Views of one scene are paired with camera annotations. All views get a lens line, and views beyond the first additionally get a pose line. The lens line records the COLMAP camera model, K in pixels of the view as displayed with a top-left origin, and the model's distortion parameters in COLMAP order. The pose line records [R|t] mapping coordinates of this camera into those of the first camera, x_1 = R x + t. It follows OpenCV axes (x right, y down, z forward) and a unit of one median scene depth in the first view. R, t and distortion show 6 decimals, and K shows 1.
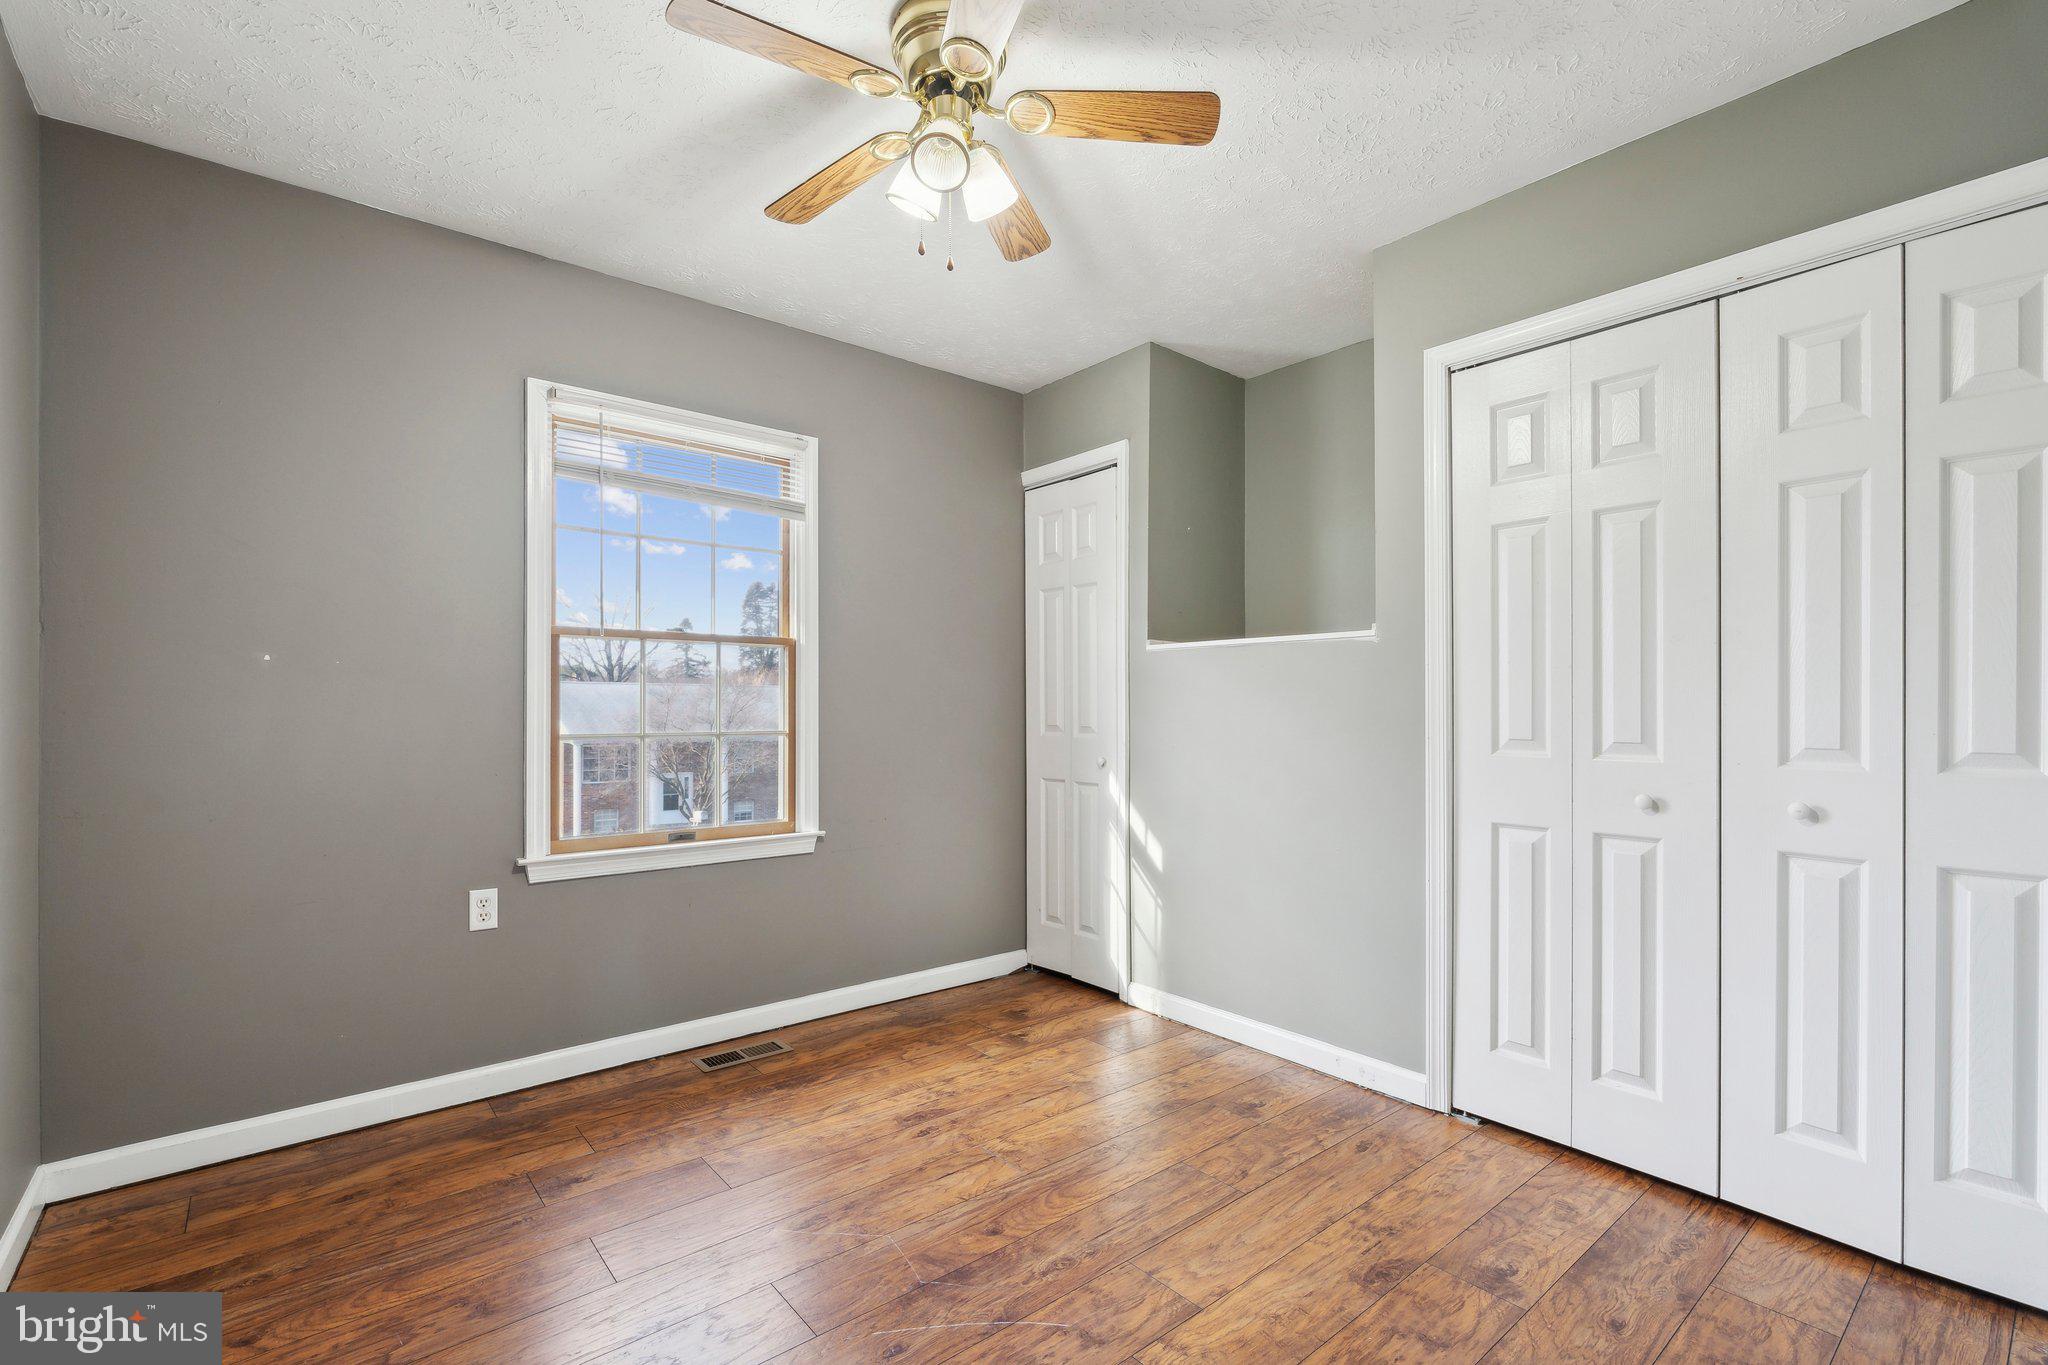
lens RADIAL K [[909.2, 0, 1036.1], [0, 909.2, 710.4], [0, 0, 1]] dist [-0.002828, 0.000443]
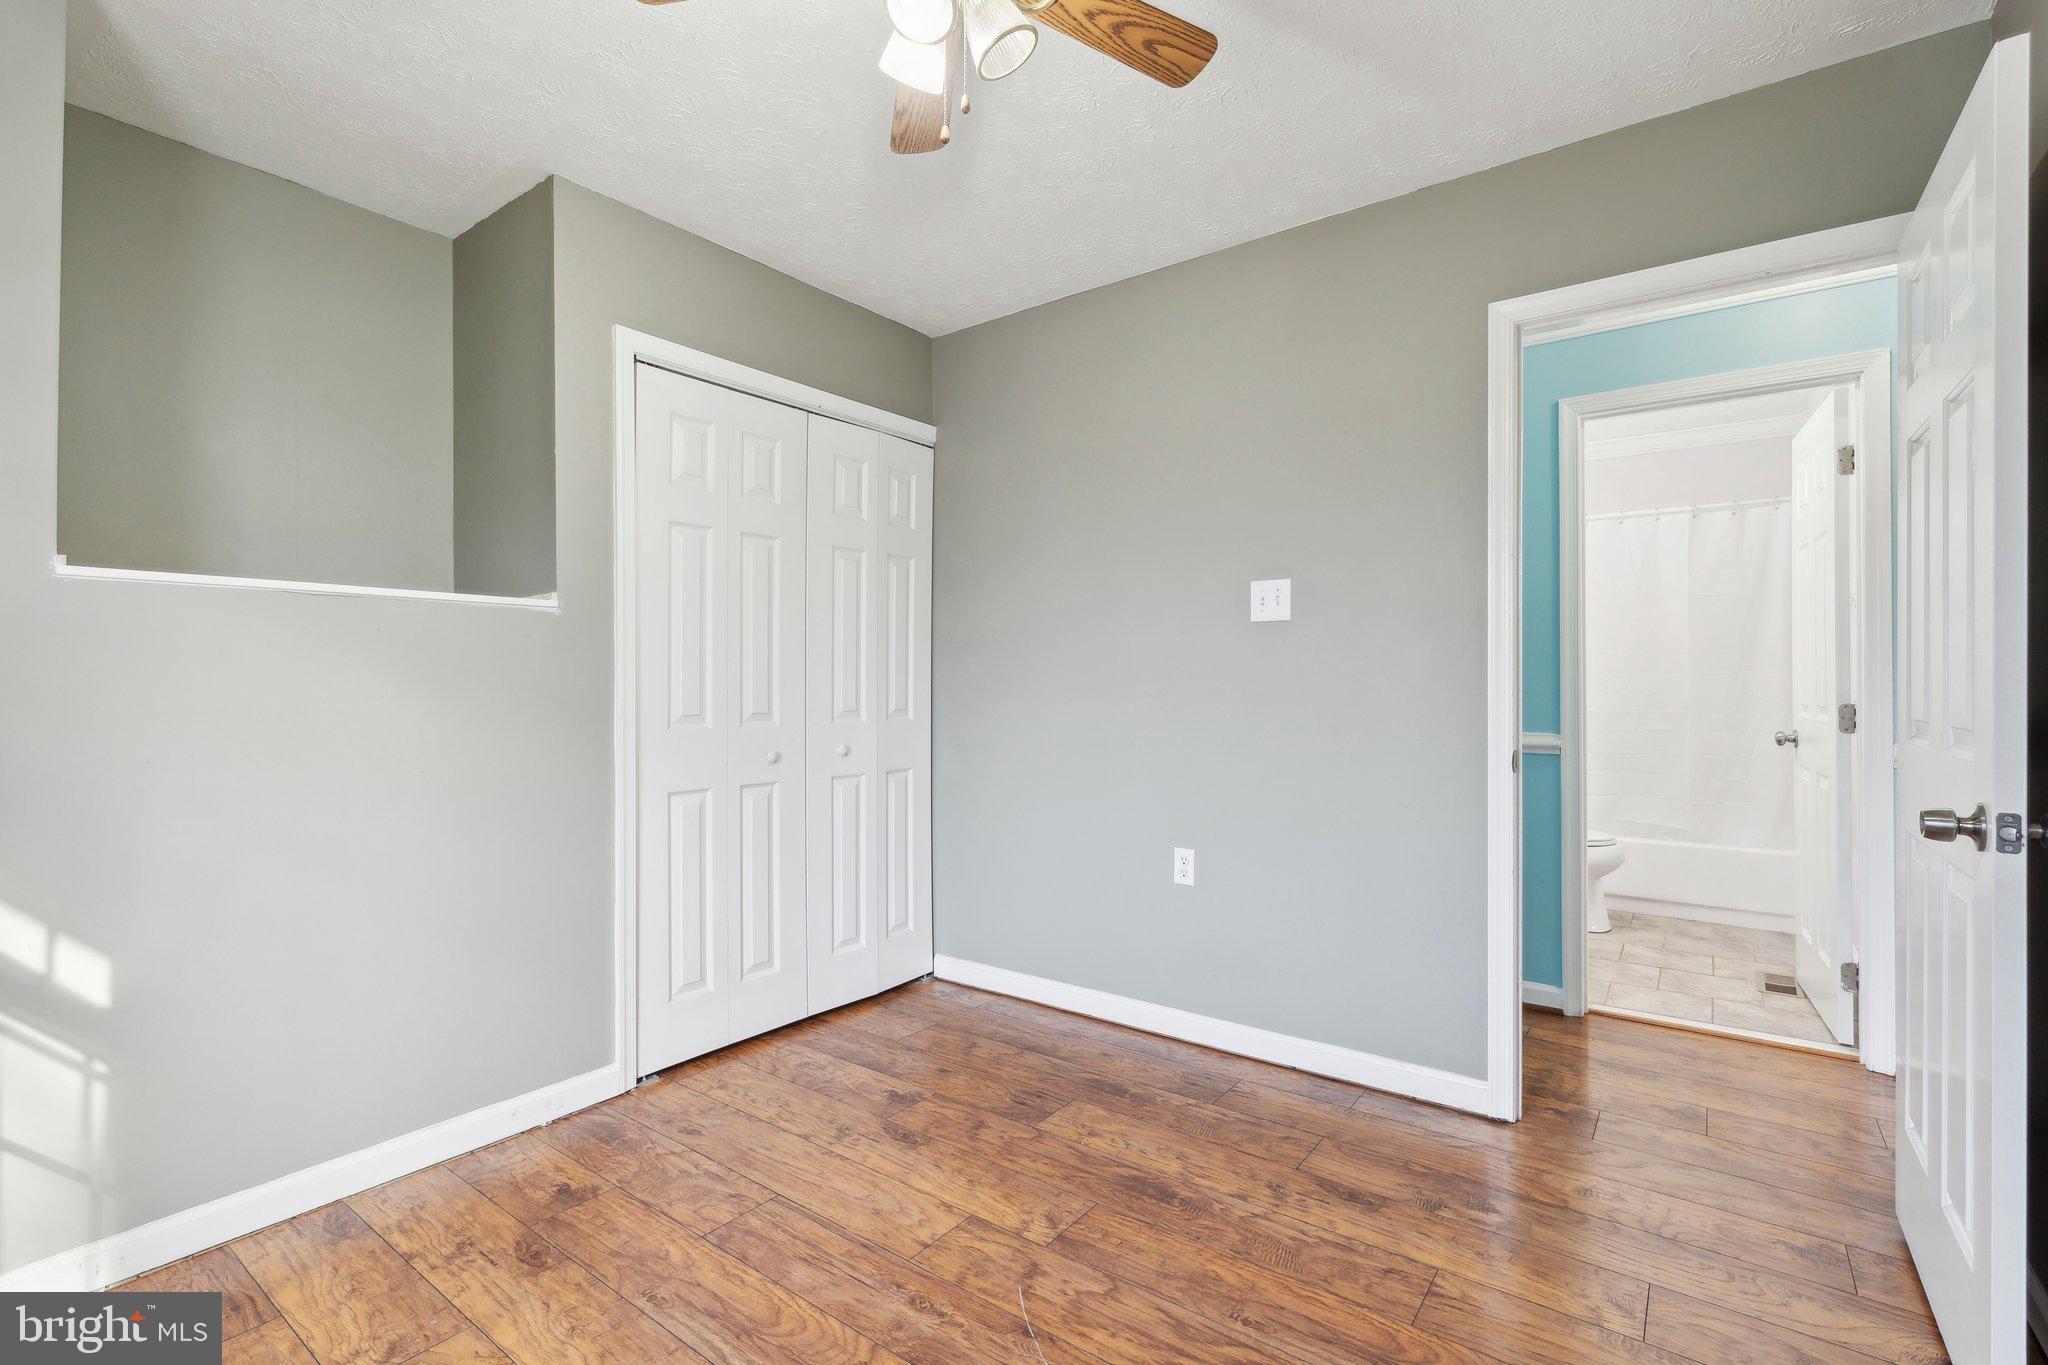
lens RADIAL K [[909.2, 0, 1026.4], [0, 909.2, 685.3], [0, 0, 1]] dist [-0.002828, 0.000443]
pose [[-0.221061, 0.002837, 0.975256, -0.770175], [0.007824, 0.999969, -0.001136, -0.001401], [-0.975229, 0.007380, -0.221077, 0.963428]]
